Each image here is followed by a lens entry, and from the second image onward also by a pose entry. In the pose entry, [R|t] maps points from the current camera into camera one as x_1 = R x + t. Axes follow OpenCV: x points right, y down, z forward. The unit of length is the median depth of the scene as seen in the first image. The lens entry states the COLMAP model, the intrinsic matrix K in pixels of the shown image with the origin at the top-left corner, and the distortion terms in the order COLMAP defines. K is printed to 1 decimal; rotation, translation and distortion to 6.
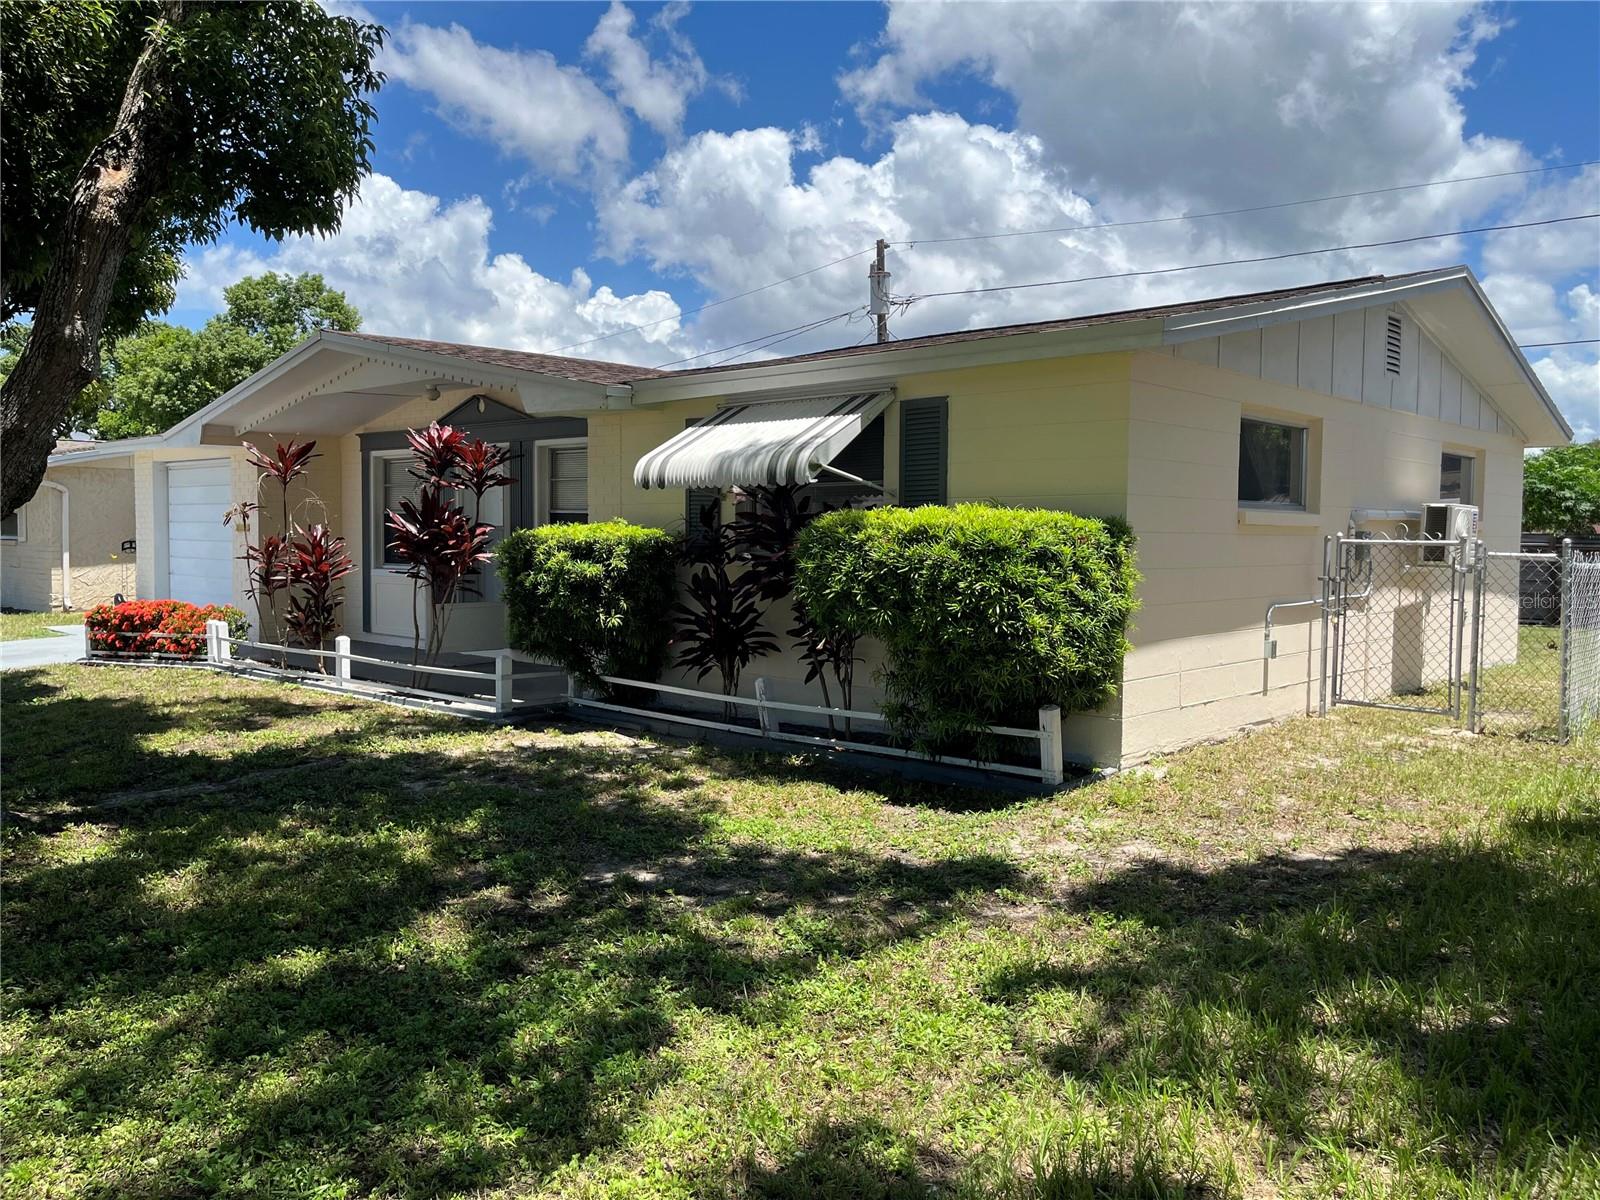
lens RADIAL K [[1243.4, 0, 812.8], [0, 1243.4, 595.8], [0, 0, 1]] dist [0.054871, -0.031440]
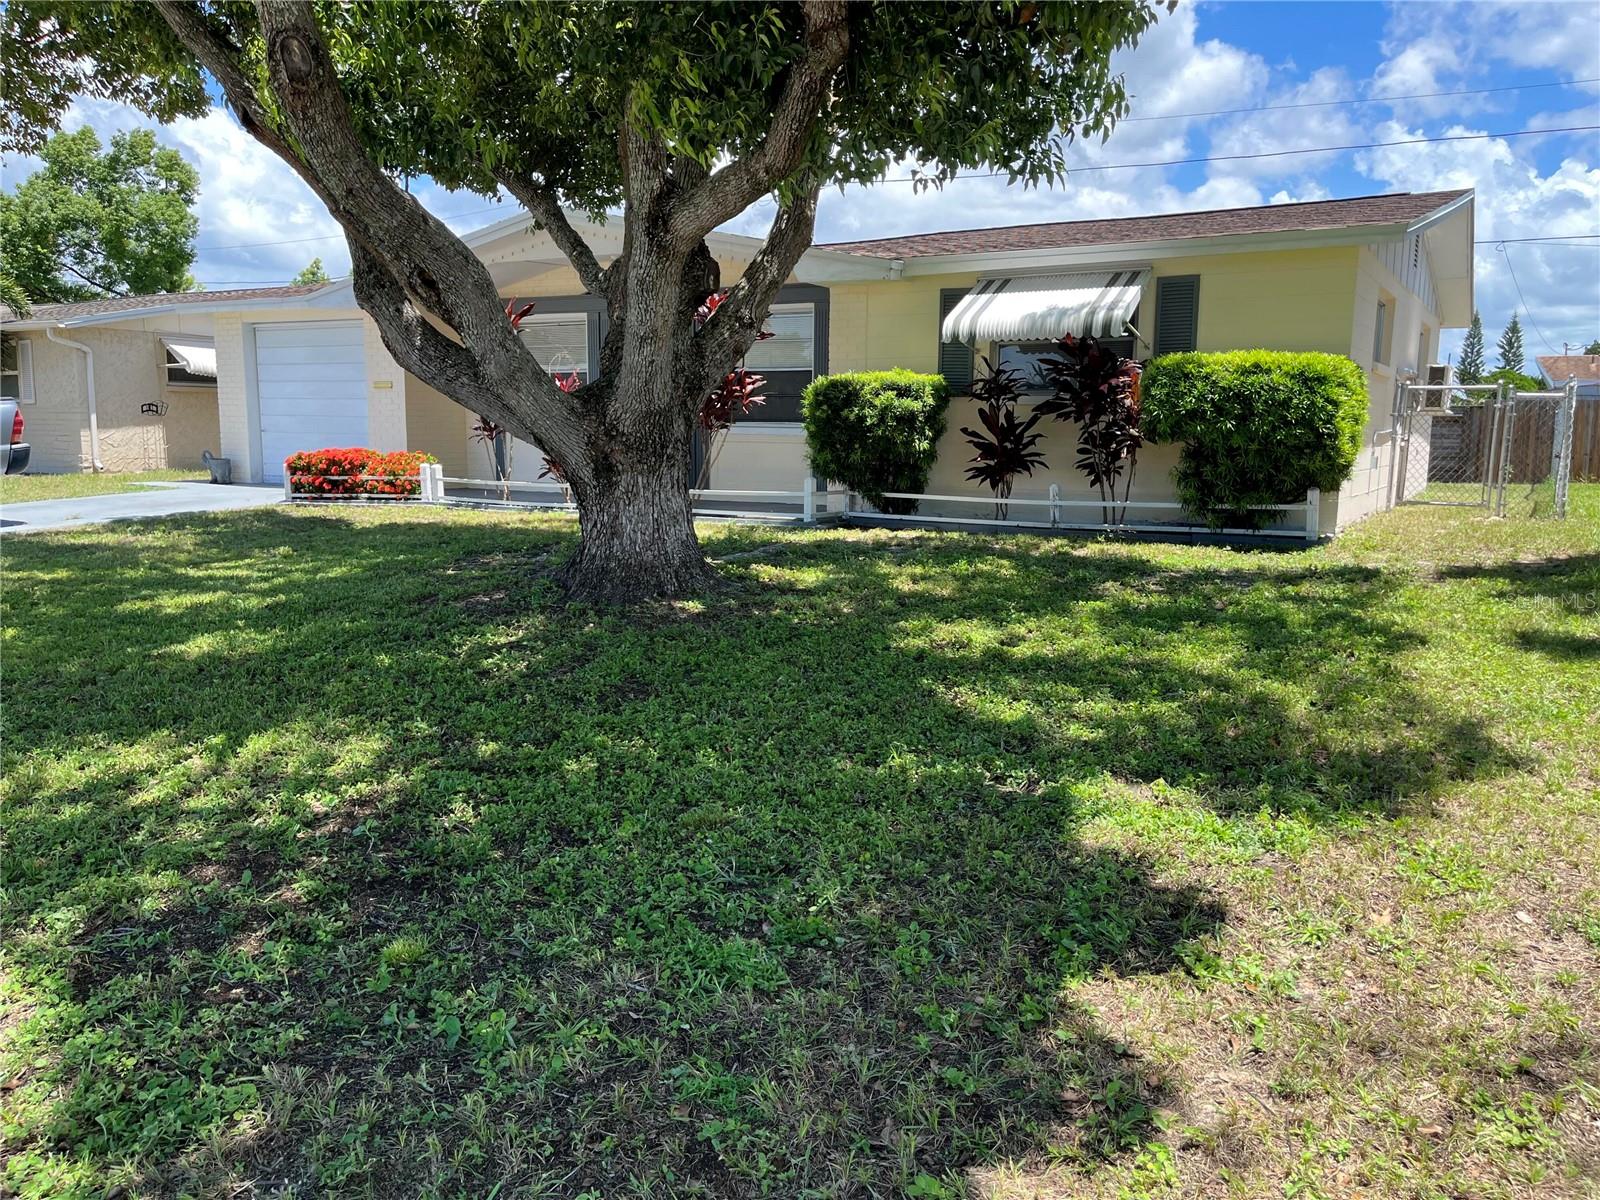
lens RADIAL K [[1243.4, 0, 786.5], [0, 1243.4, 602.7], [0, 0, 1]] dist [0.054871, -0.031440]
pose [[0.982091, -0.026648, 0.186511, -0.504437], [0.008972, 0.995439, 0.094978, 0.054712], [-0.188192, -0.091604, 0.977851, -0.249506]]
